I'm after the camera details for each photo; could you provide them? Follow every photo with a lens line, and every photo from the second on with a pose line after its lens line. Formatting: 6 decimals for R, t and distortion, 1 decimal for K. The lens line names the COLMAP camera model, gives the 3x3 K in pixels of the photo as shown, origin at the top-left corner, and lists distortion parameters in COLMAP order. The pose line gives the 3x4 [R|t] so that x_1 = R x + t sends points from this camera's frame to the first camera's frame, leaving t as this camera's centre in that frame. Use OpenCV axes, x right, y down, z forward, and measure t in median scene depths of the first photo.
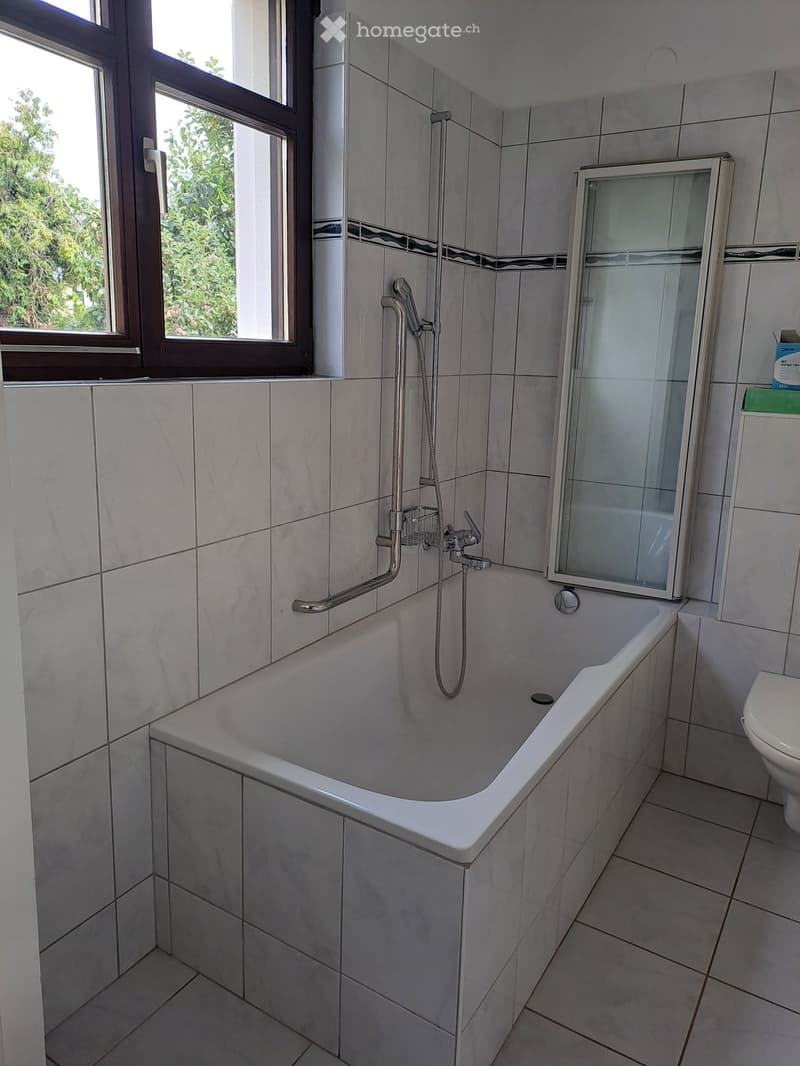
lens RADIAL K [[789.5, 0, 405.9], [0, 789.5, 516.3], [0, 0, 1]] dist [0.068197, -0.011507]
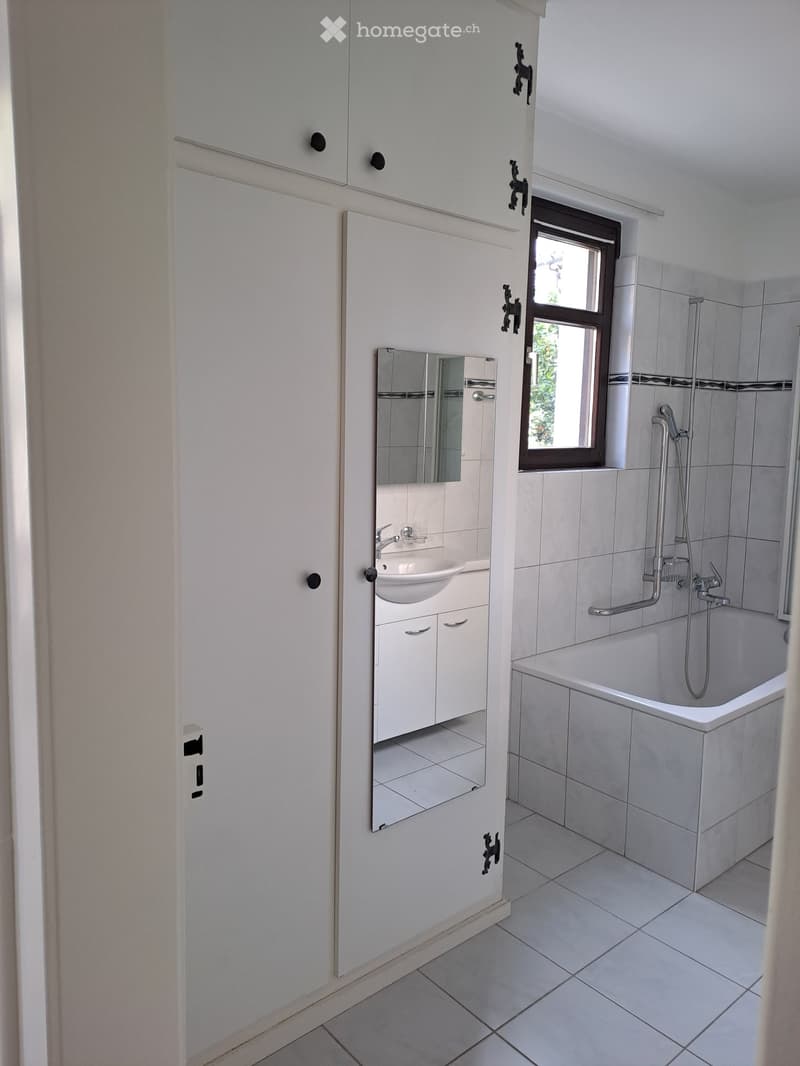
lens RADIAL K [[747.8, 0, 390.9], [0, 747.8, 530.5], [0, 0, 1]] dist [0.059555, -0.007905]
pose [[0.945153, 0.019403, -0.326050, -0.026132], [-0.049769, 0.995133, -0.085051, 0.088956], [0.322813, 0.096614, 0.941519, -0.496368]]
